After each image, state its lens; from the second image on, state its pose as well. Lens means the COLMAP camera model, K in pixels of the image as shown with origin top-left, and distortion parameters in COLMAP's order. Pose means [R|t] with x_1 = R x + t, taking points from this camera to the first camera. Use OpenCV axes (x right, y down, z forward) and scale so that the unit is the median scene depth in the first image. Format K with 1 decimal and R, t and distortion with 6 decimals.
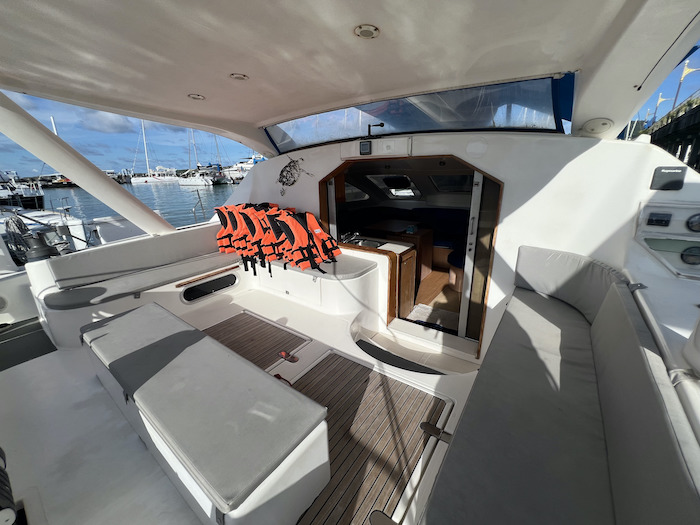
lens RADIAL K [[281.8, 0, 353.7], [0, 281.8, 260.9], [0, 0, 1]] dist [0.007323, 0.000313]
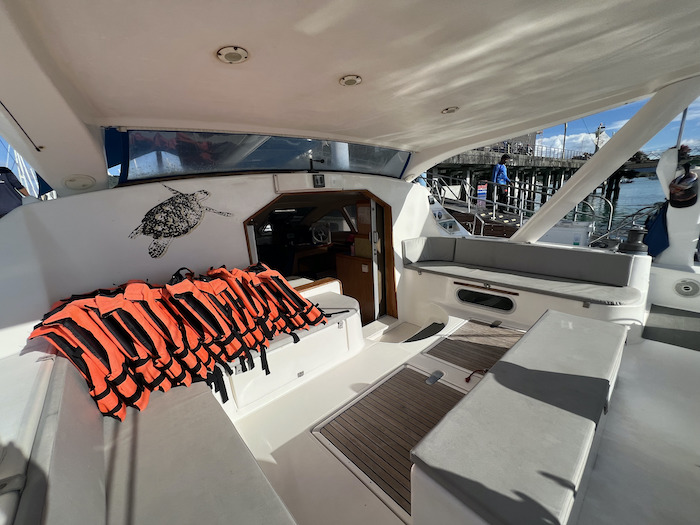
lens RADIAL K [[281.8, 0, 347.6], [0, 281.8, 258.8], [0, 0, 1]] dist [0.007323, 0.000313]
pose [[0.211672, -0.194551, 0.957781, -0.795670], [0.363279, 0.925435, 0.107695, -0.177010], [-0.907317, 0.325145, 0.266565, 0.604713]]
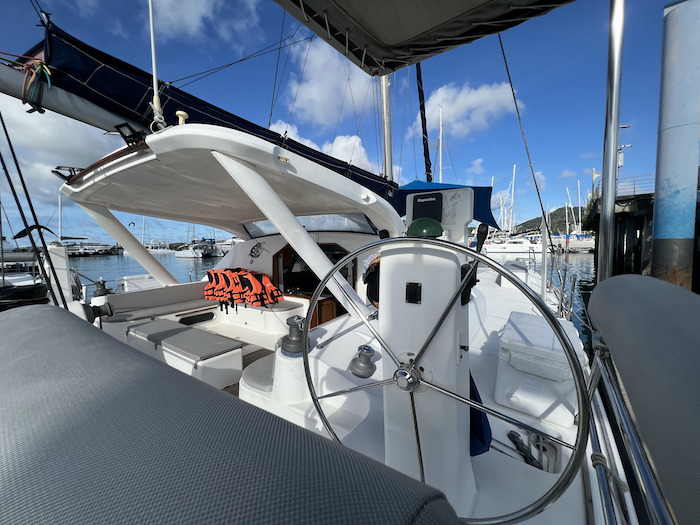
lens RADIAL K [[278.9, 0, 350.4], [0, 278.9, 263.6], [0, 0, 1]] dist [0.009795, -0.000688]
pose [[0.999278, 0.015286, 0.034778, 0.277034], [-0.006251, 0.969158, -0.246362, 0.164334], [-0.037471, 0.245967, 0.968554, -0.590812]]
